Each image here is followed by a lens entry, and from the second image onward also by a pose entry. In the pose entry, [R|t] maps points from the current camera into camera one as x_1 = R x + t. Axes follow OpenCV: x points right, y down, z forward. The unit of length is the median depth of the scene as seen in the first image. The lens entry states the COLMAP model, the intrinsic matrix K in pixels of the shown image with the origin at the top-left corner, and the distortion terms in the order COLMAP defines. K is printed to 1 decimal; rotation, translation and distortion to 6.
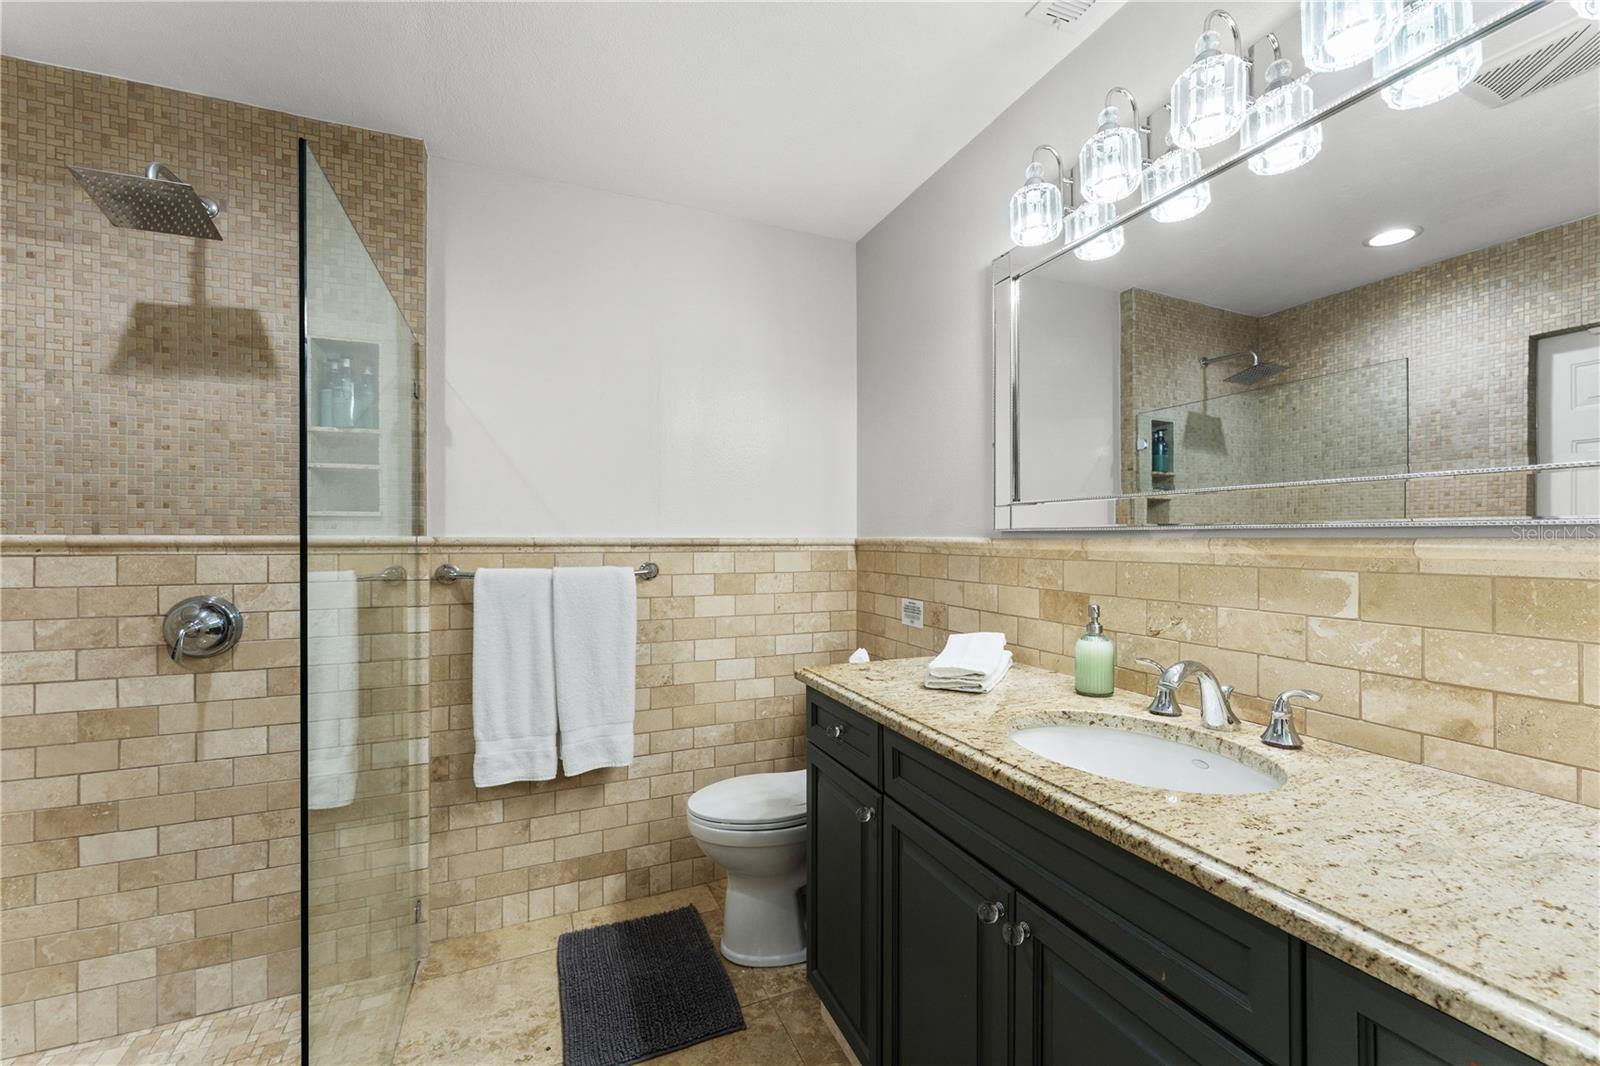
lens RADIAL K [[644.9, 0, 816.7], [0, 644.9, 539.7], [0, 0, 1]] dist [0.004619, 0.000397]
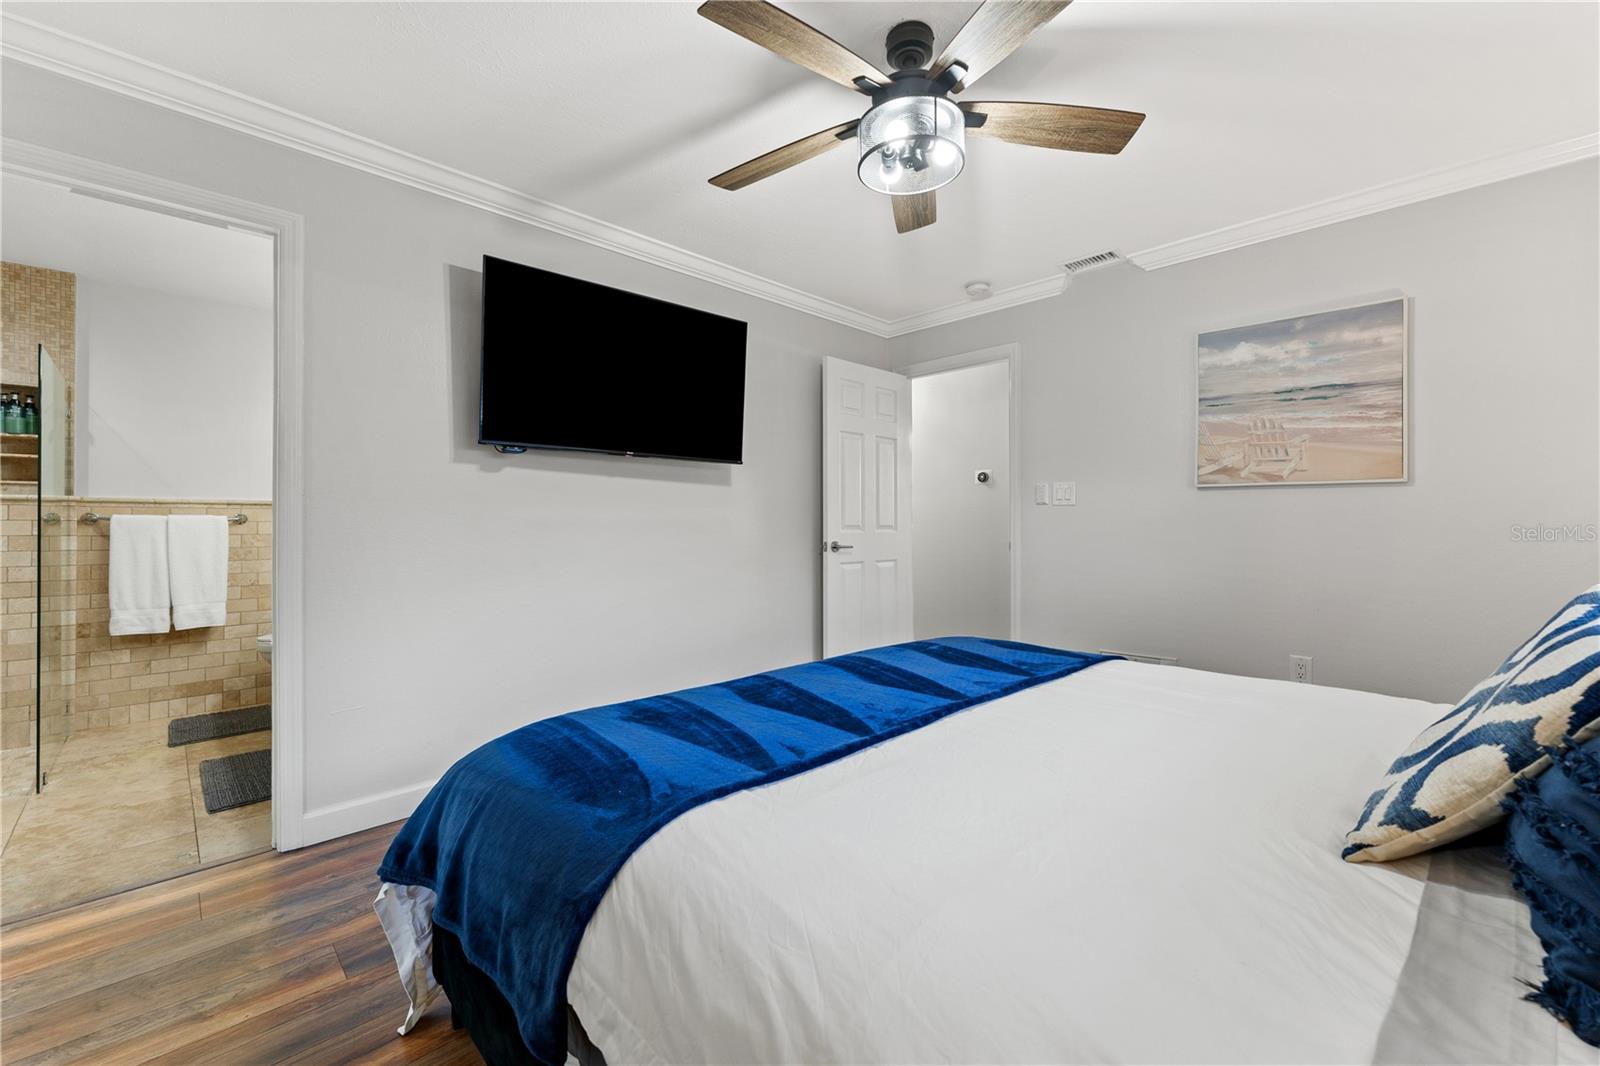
lens RADIAL K [[644.9, 0, 798.0], [0, 644.9, 519.0], [0, 0, 1]] dist [0.004619, 0.000397]
pose [[0.940384, 0.007048, 0.340042, 0.637498], [-0.007557, 0.999971, 0.000174, 0.040935], [-0.340031, -0.002733, 0.940410, -1.313349]]
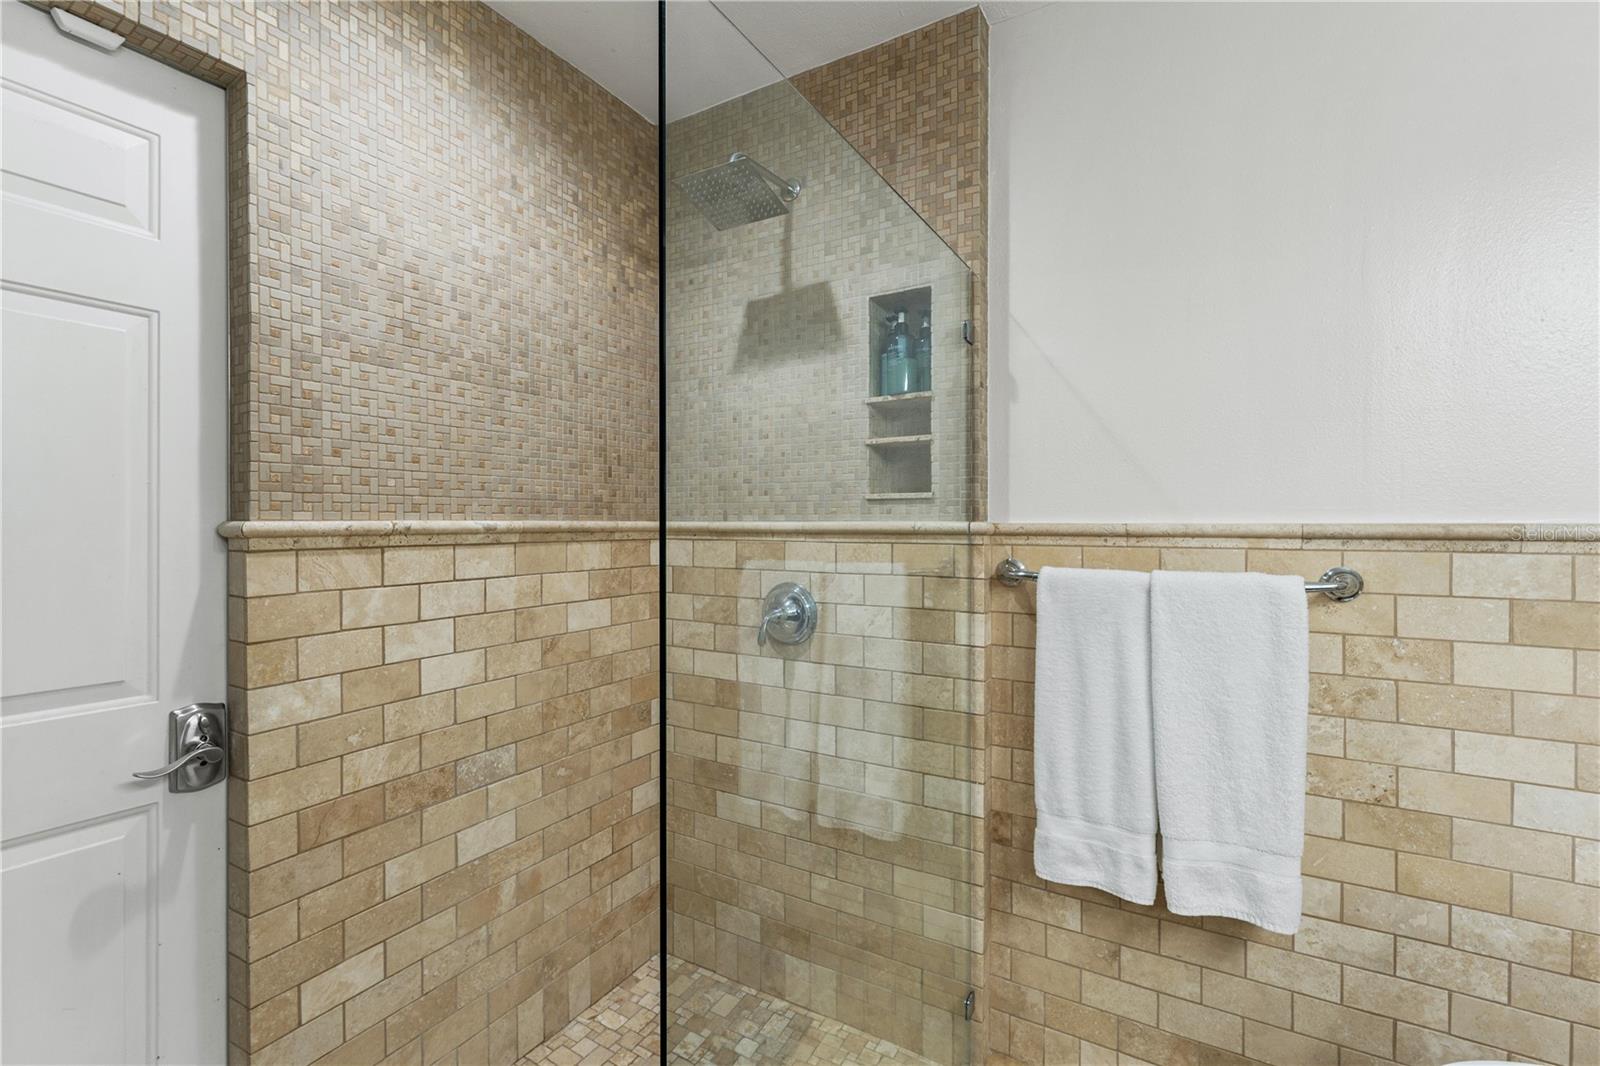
lens RADIAL K [[747.5, 0, 758.8], [0, 747.5, 528.0], [0, 0, 1]] dist [-0.001244, 0.001548]
pose [[0.573984, 0.004272, -0.818855, -0.029937], [-0.001358, 0.999990, 0.004265, -0.001489], [0.818865, -0.001335, 0.573984, 0.270102]]
